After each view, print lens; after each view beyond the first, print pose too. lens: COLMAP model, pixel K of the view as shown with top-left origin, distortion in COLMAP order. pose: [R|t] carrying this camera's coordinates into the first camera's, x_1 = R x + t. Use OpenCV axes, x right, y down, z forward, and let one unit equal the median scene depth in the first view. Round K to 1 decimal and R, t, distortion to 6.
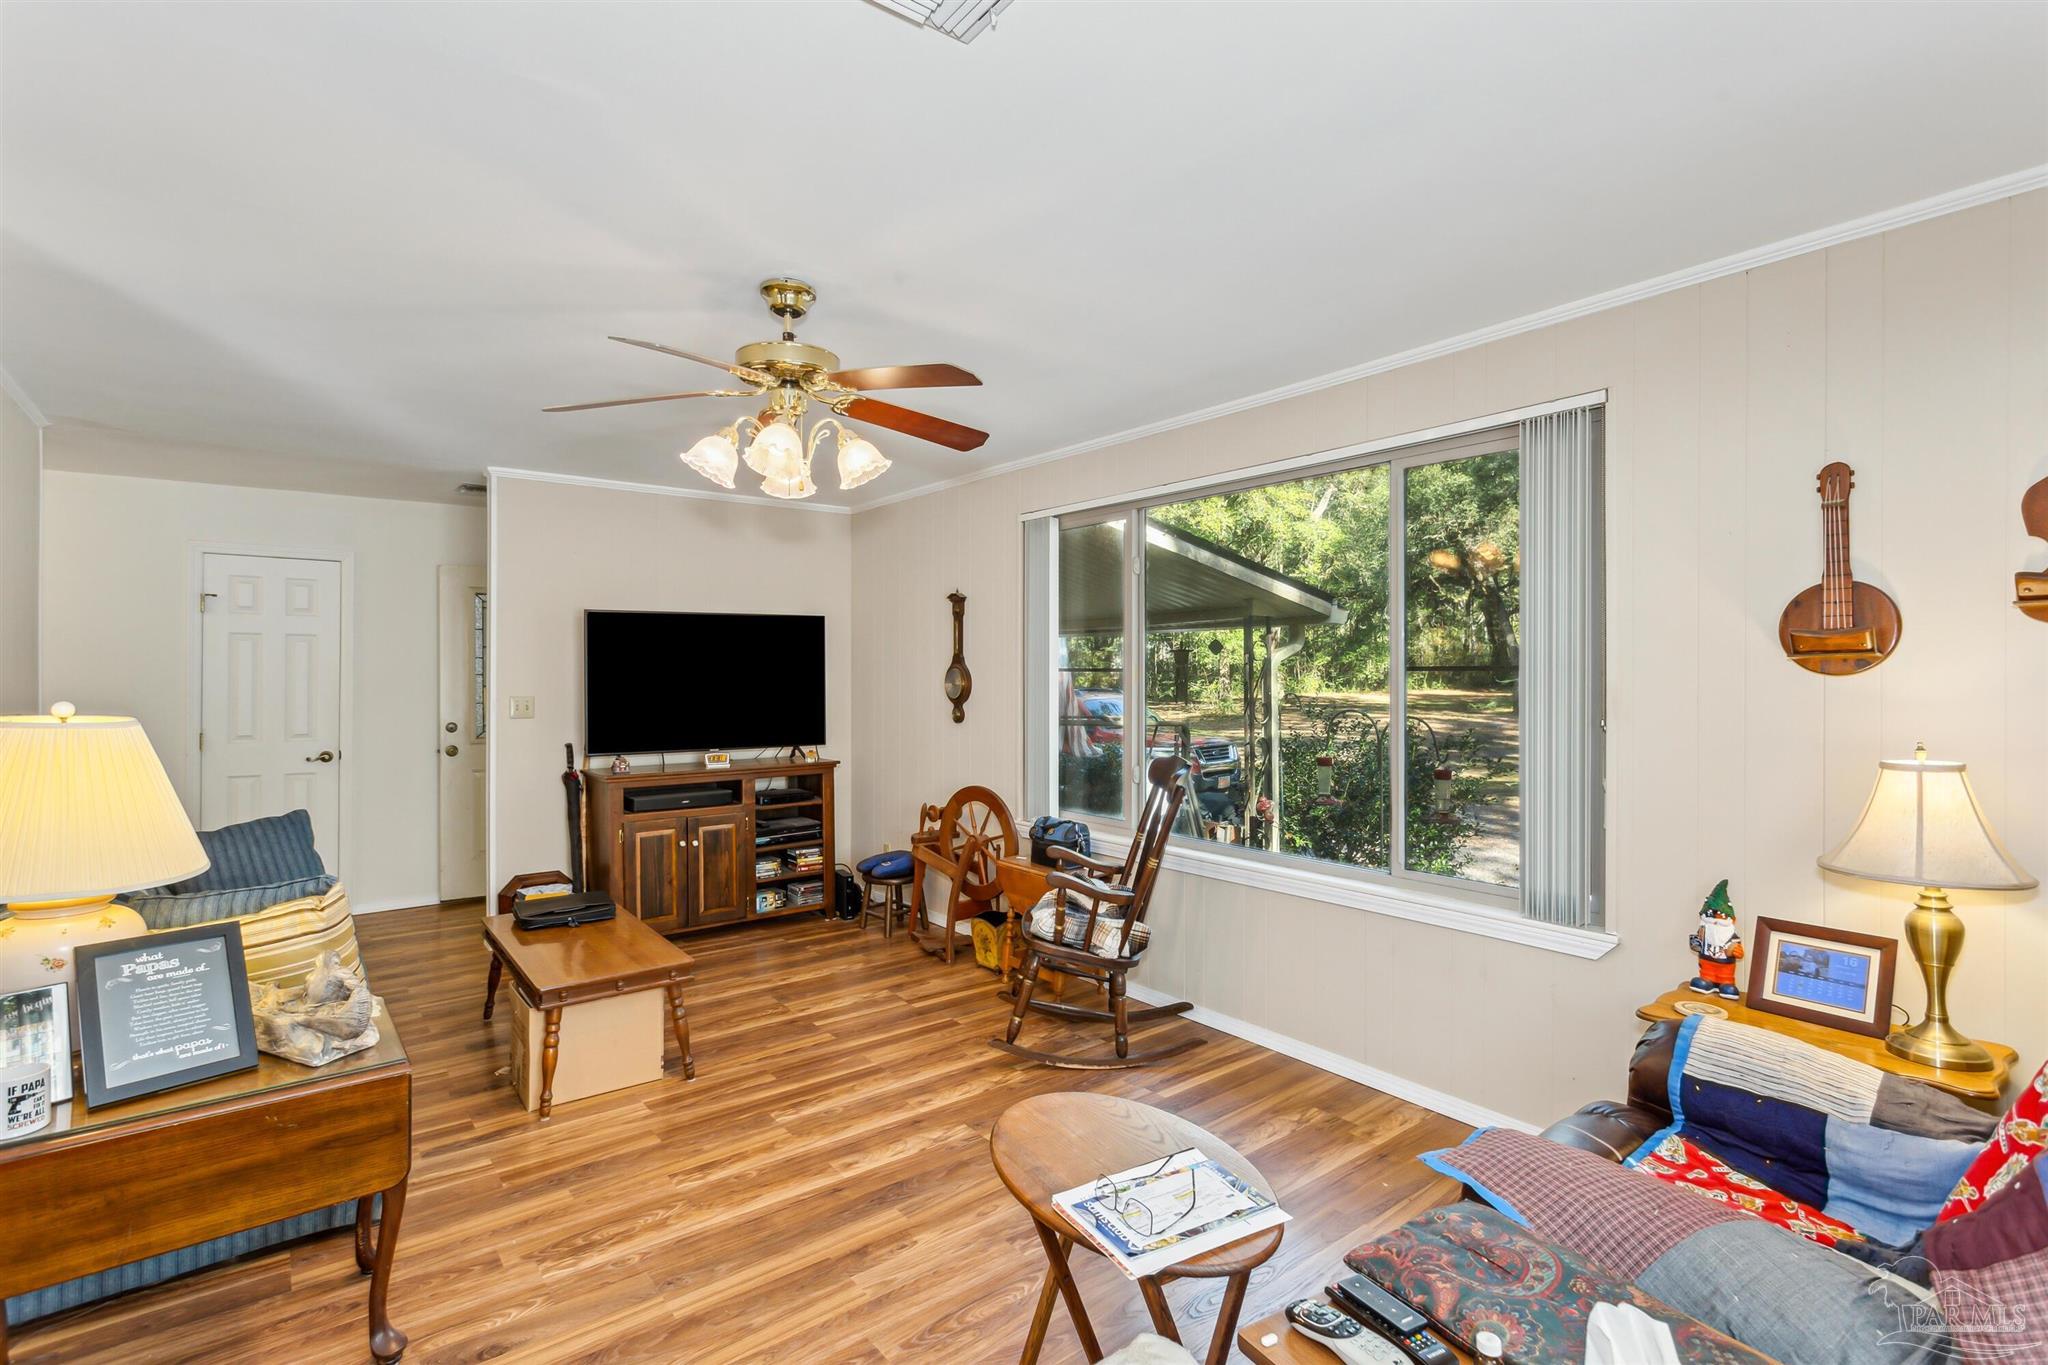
lens RADIAL K [[978.1, 0, 1017.8], [0, 978.1, 679.5], [0, 0, 1]] dist [0.000476, 0.001605]
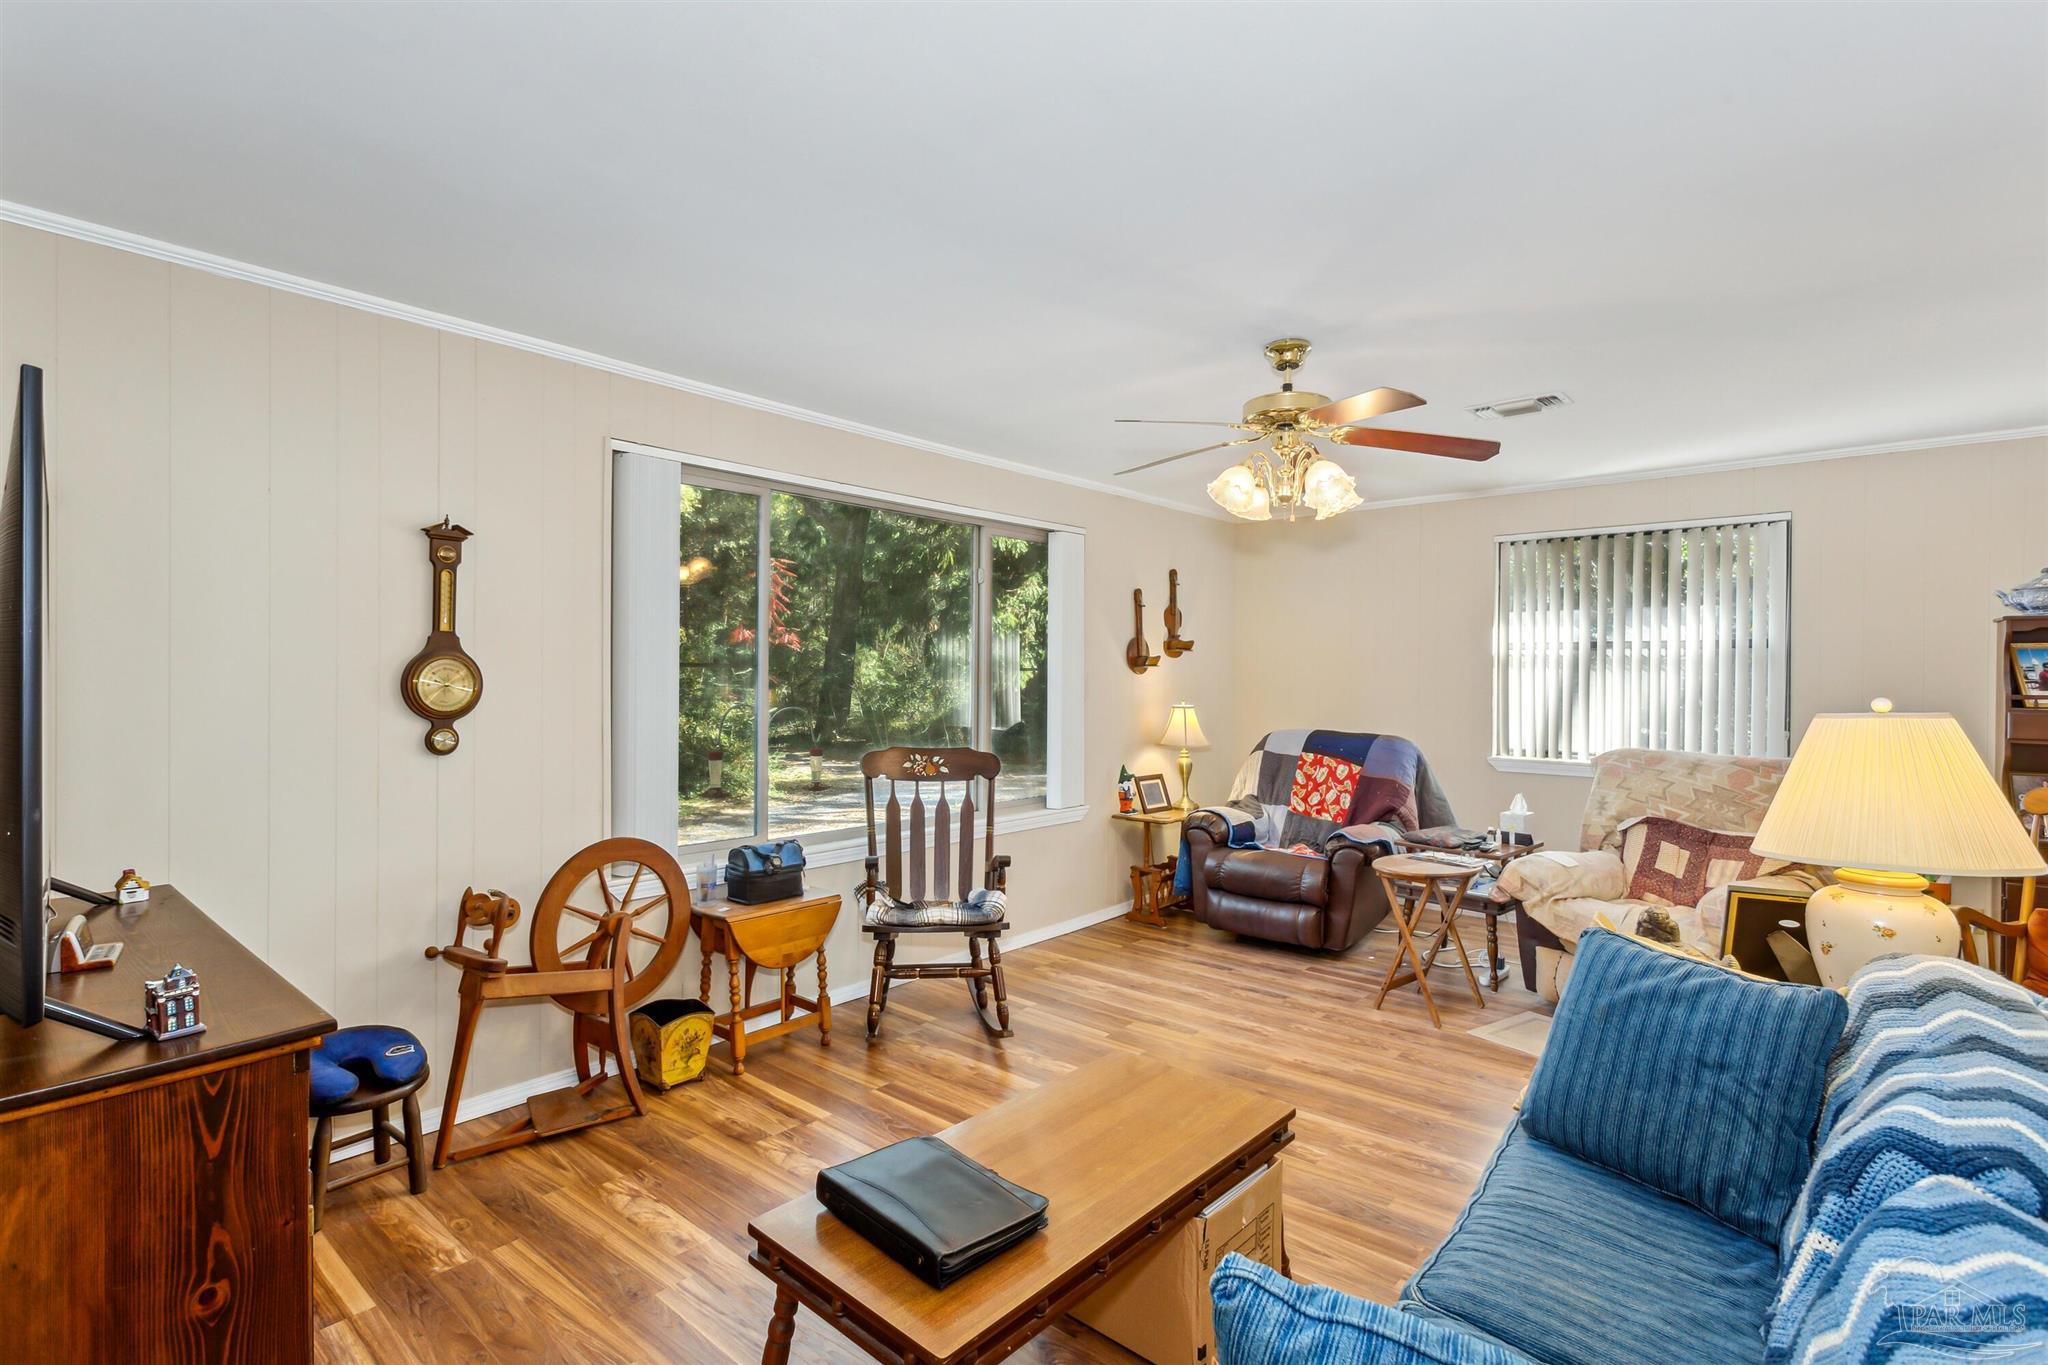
lens RADIAL K [[978.1, 0, 1017.8], [0, 978.1, 679.5], [0, 0, 1]] dist [0.000476, 0.001605]
pose [[-0.193054, -0.000817, 0.981188, -0.896963], [0.005581, 0.999983, 0.001931, 0.002218], [-0.981172, 0.005849, -0.193046, 1.039046]]
